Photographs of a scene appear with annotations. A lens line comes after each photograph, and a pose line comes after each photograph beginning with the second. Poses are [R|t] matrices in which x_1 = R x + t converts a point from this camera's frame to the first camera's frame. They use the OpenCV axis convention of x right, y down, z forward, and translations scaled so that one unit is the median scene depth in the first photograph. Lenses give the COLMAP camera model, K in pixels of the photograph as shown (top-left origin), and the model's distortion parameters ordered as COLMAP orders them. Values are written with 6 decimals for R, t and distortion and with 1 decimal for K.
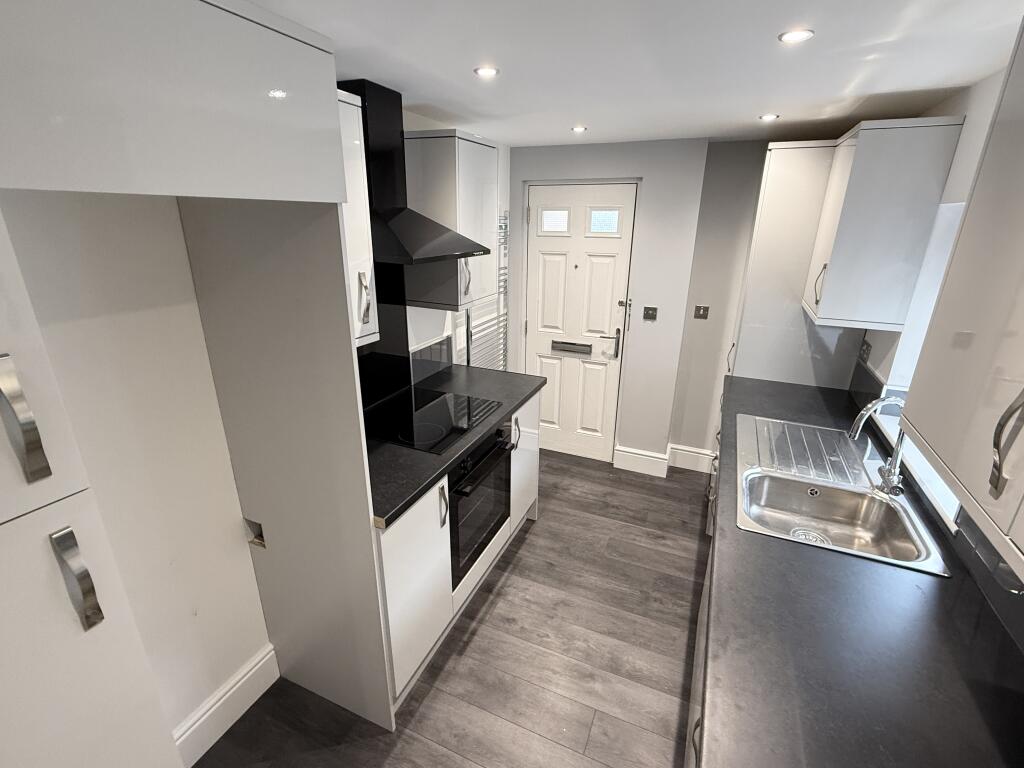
lens RADIAL K [[474.7, 0, 510.6], [0, 474.7, 387.6], [0, 0, 1]] dist [0.001289, -0.001990]
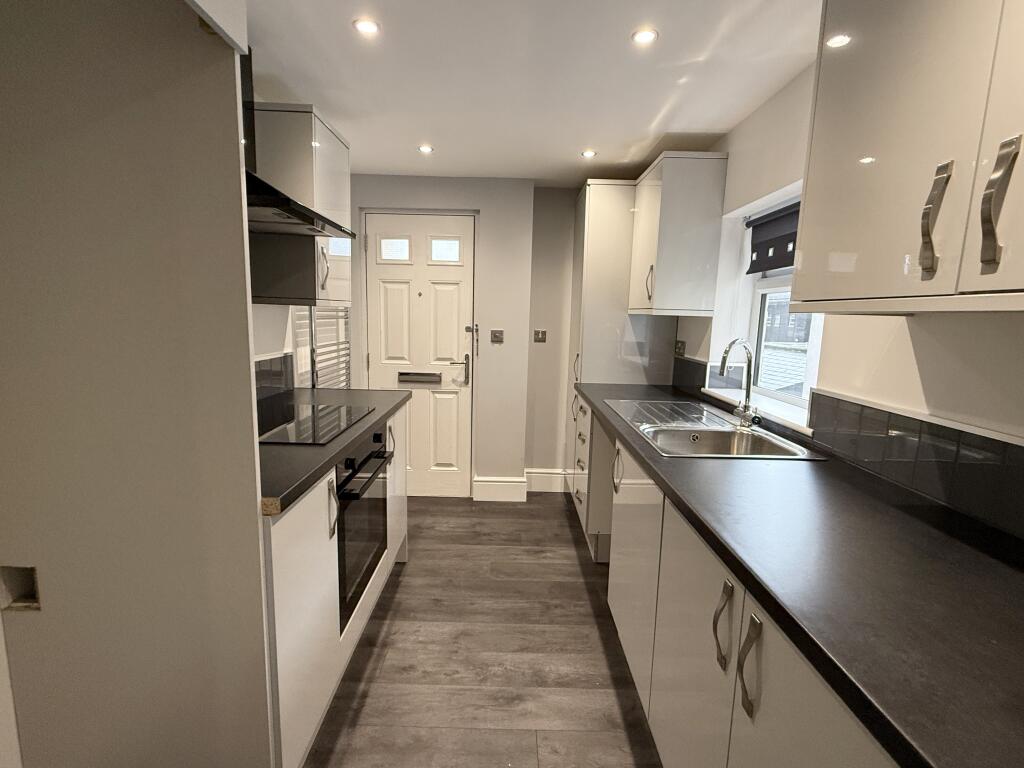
lens RADIAL K [[474.7, 0, 509.0], [0, 474.7, 386.5], [0, 0, 1]] dist [0.001289, -0.001990]
pose [[0.914768, -0.045484, 0.401411, -0.129727], [0.120048, 0.979362, -0.162602, 0.153906], [-0.385731, 0.196931, 0.901349, 0.098610]]
